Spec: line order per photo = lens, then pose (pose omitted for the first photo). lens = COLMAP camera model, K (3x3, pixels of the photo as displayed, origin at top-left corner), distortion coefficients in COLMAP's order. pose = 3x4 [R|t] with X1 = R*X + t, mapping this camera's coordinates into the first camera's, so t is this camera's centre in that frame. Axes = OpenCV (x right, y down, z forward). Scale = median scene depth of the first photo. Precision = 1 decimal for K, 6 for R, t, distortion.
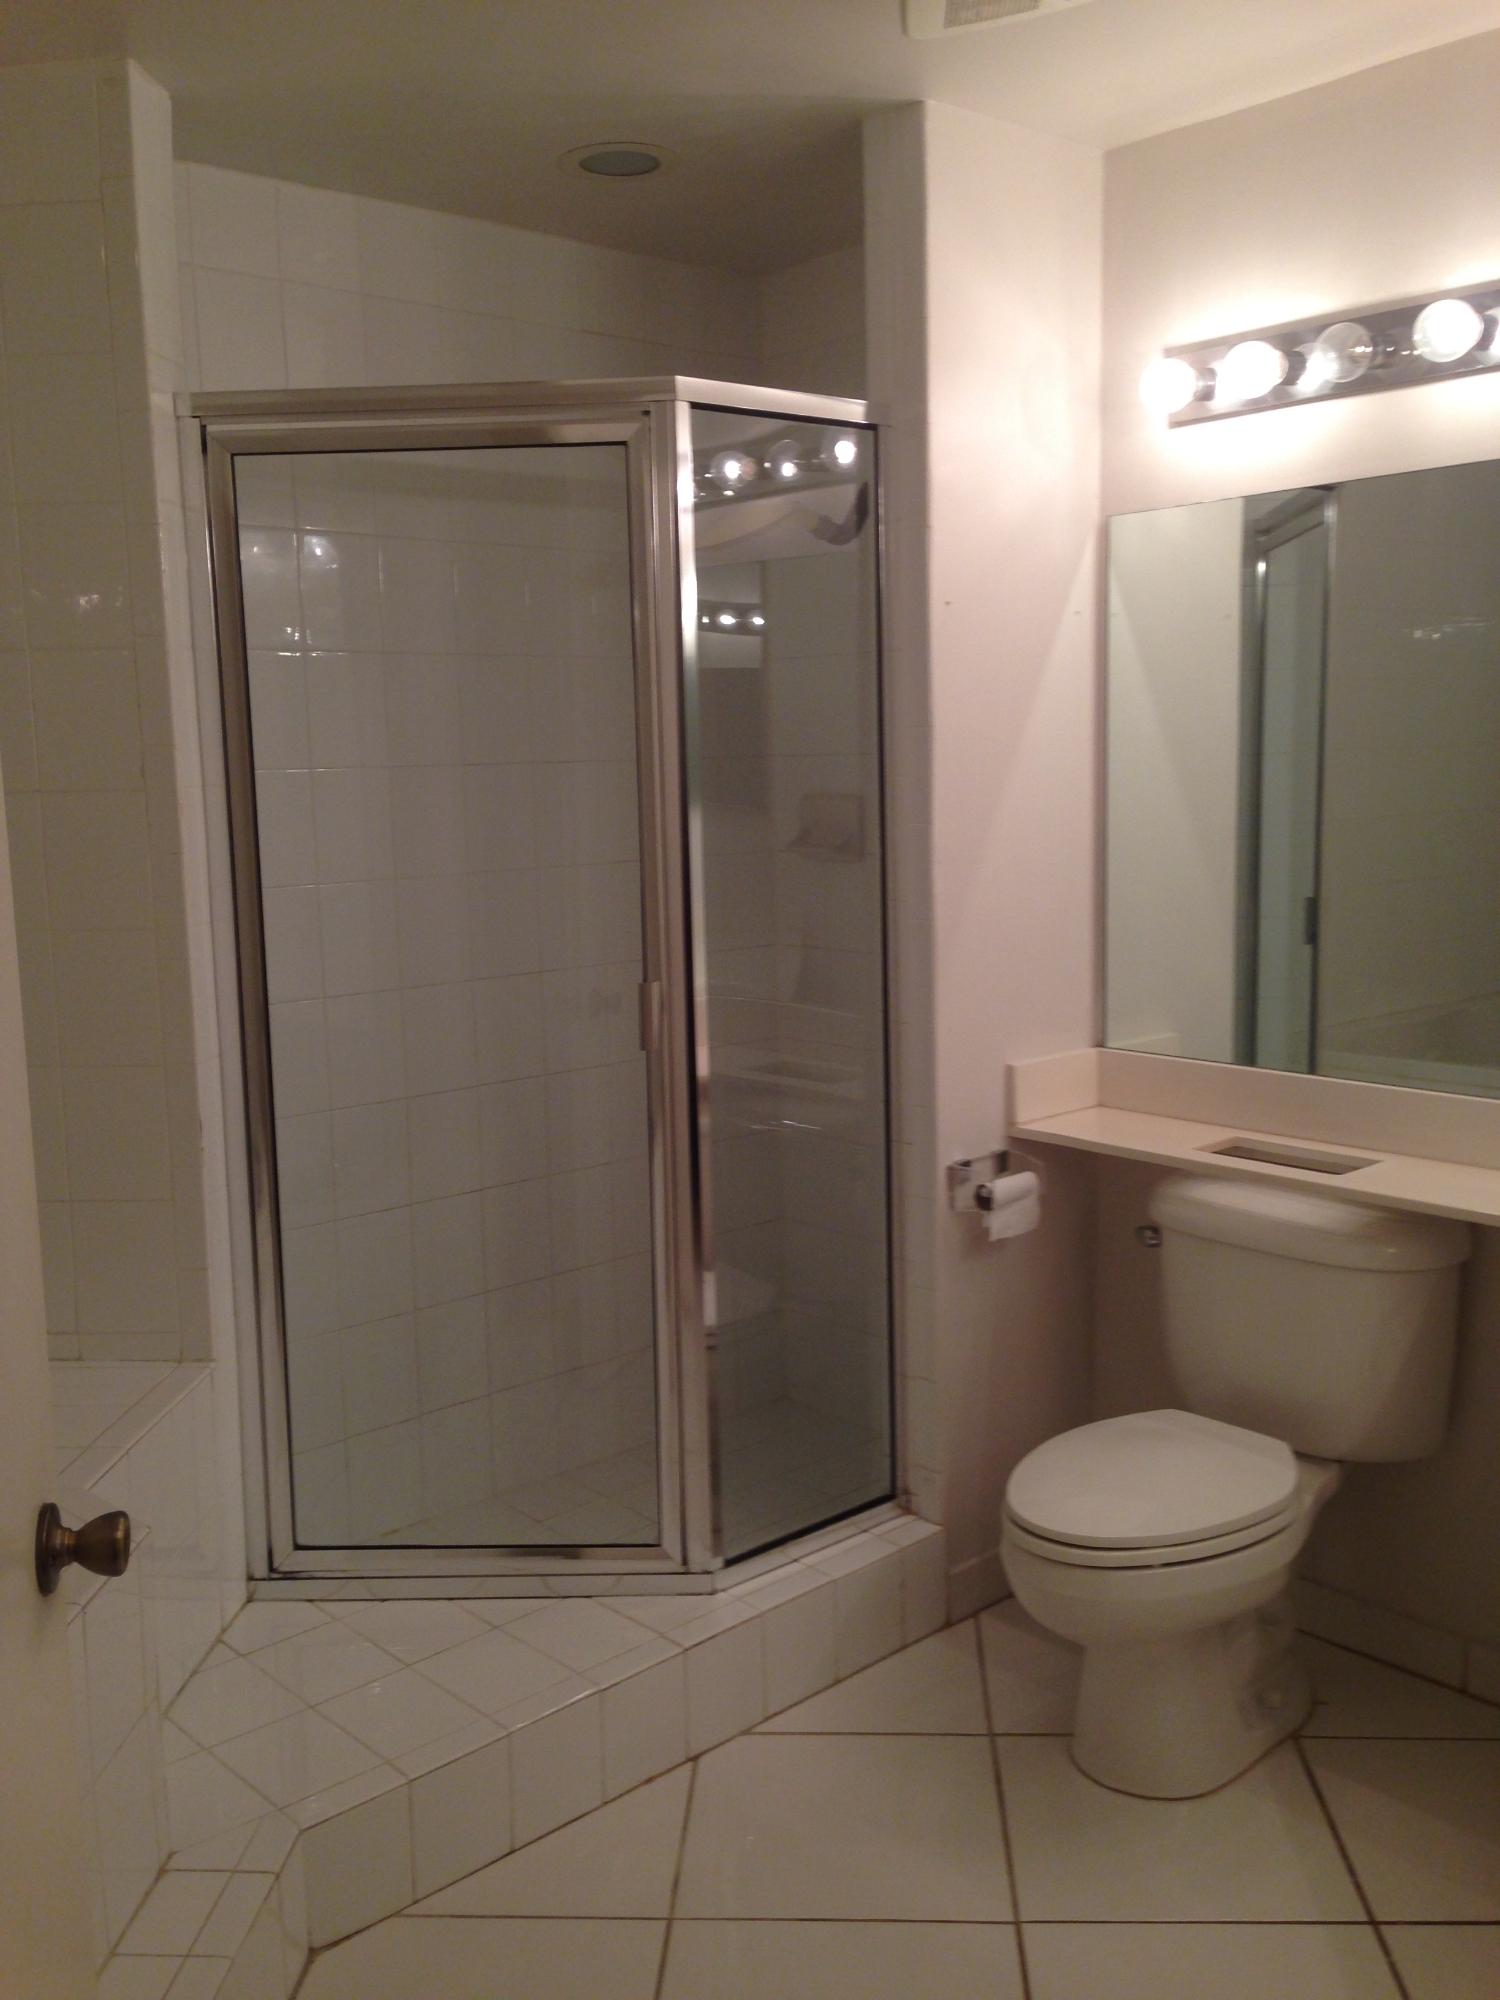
lens RADIAL K [[1850.7, 0, 750.0], [0, 1850.7, 1000.0], [0, 0, 1]] dist [0.087900, -0.127280]
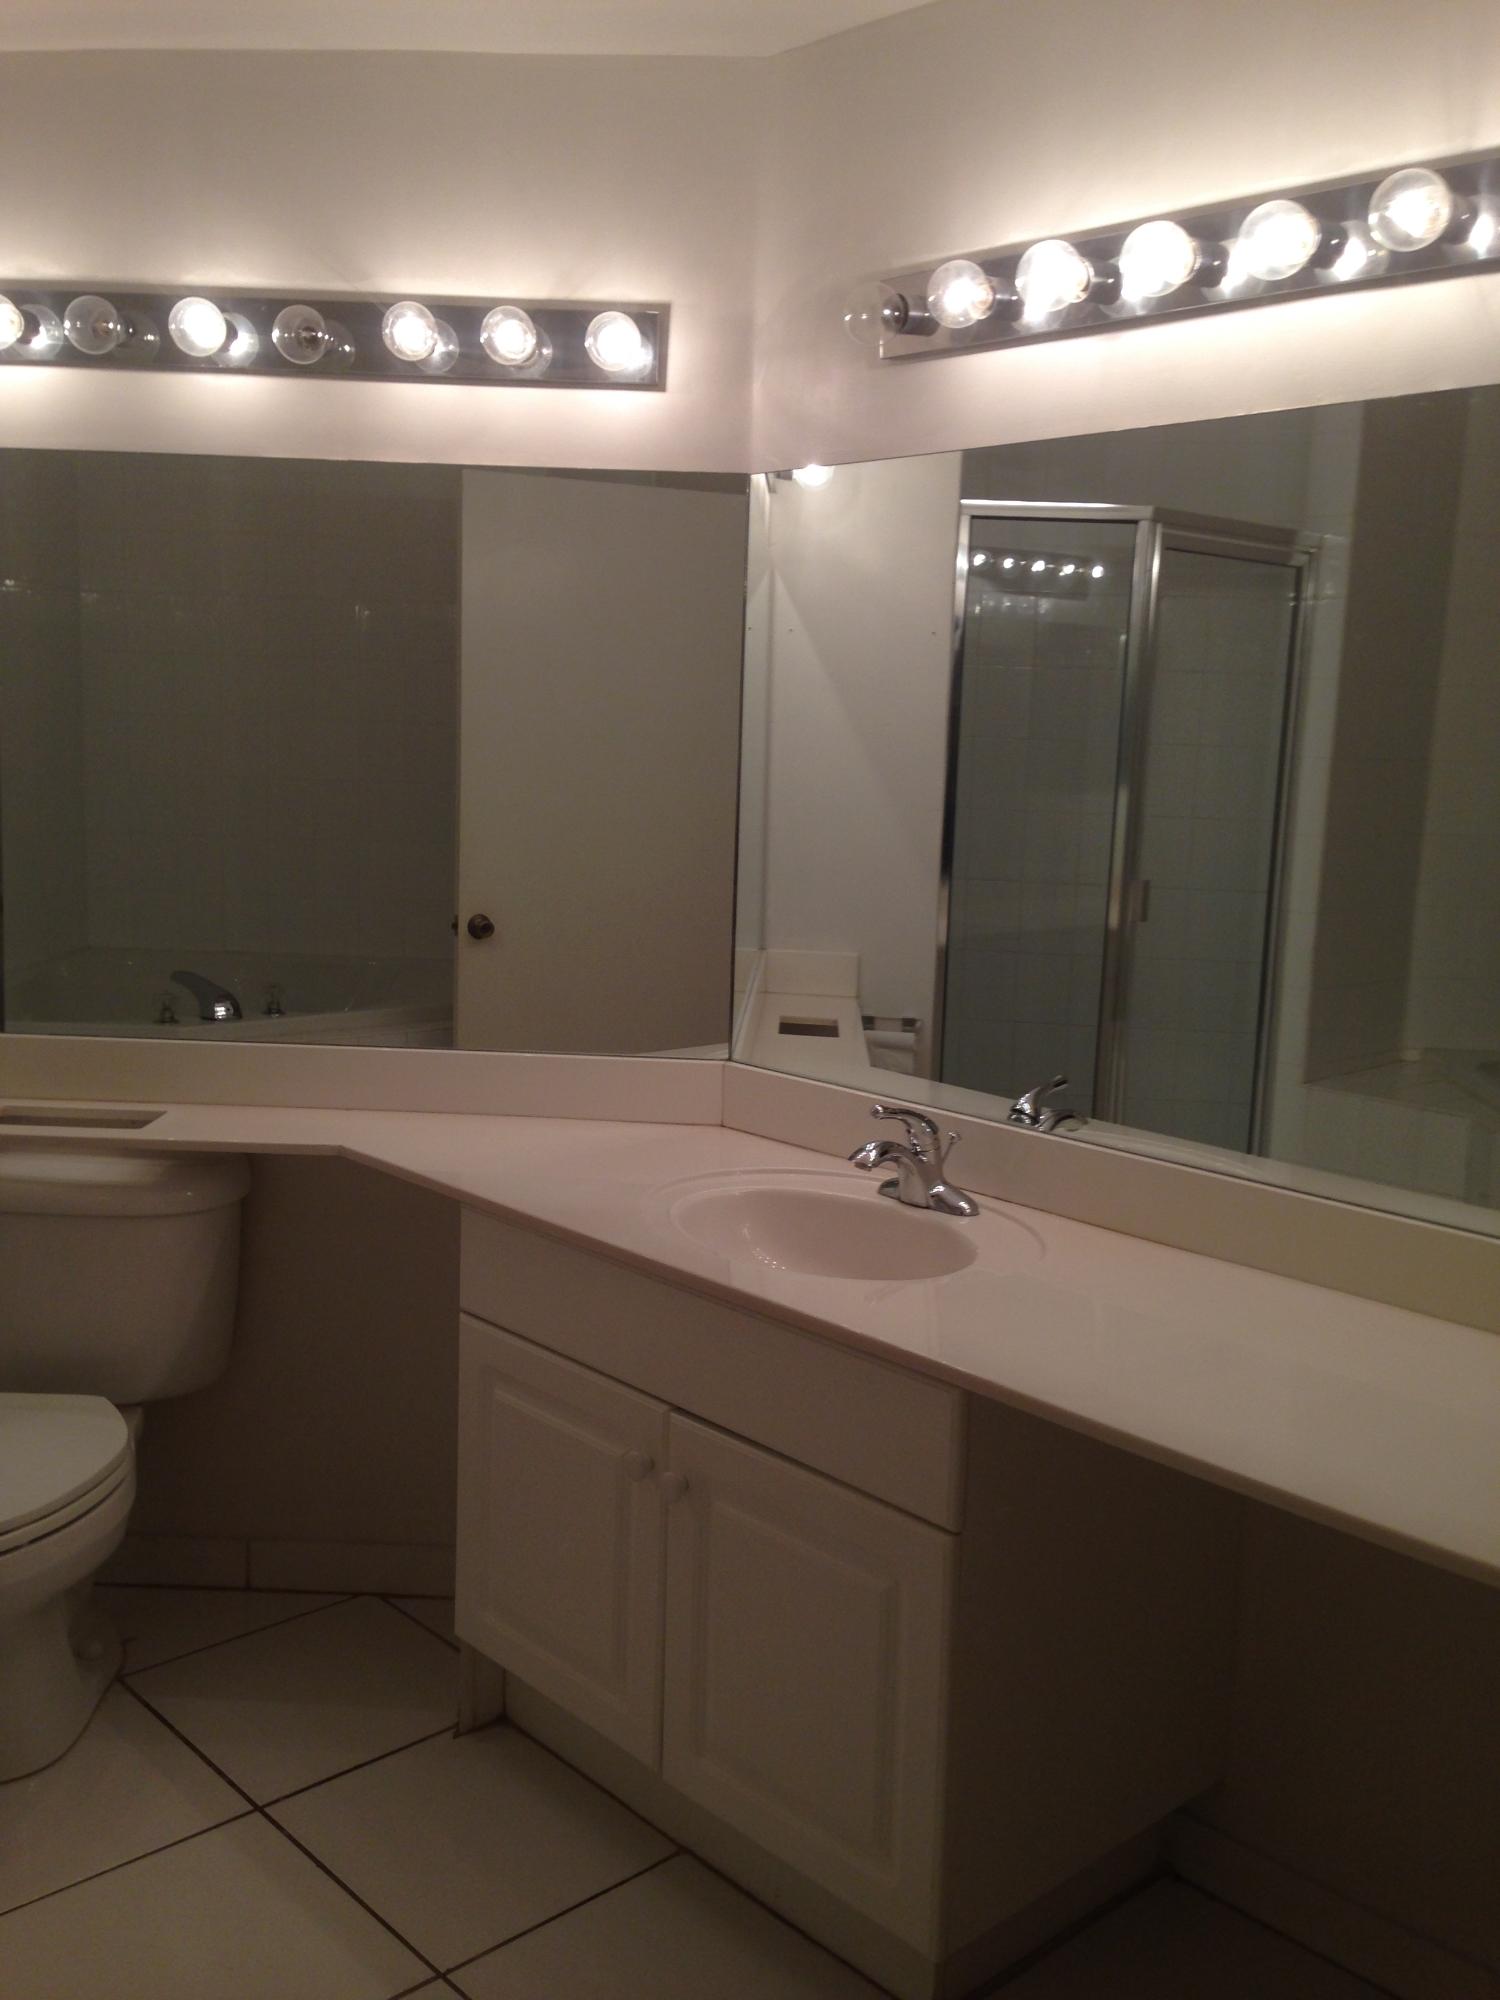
lens RADIAL K [[1850.7, 0, 750.0], [0, 1850.7, 1000.0], [0, 0, 1]] dist [0.087900, -0.127280]
pose [[0.689306, -0.064655, 0.721579, -0.190581], [0.047335, 0.997901, 0.044195, -0.007543], [-0.722922, 0.003692, 0.690920, 0.038175]]
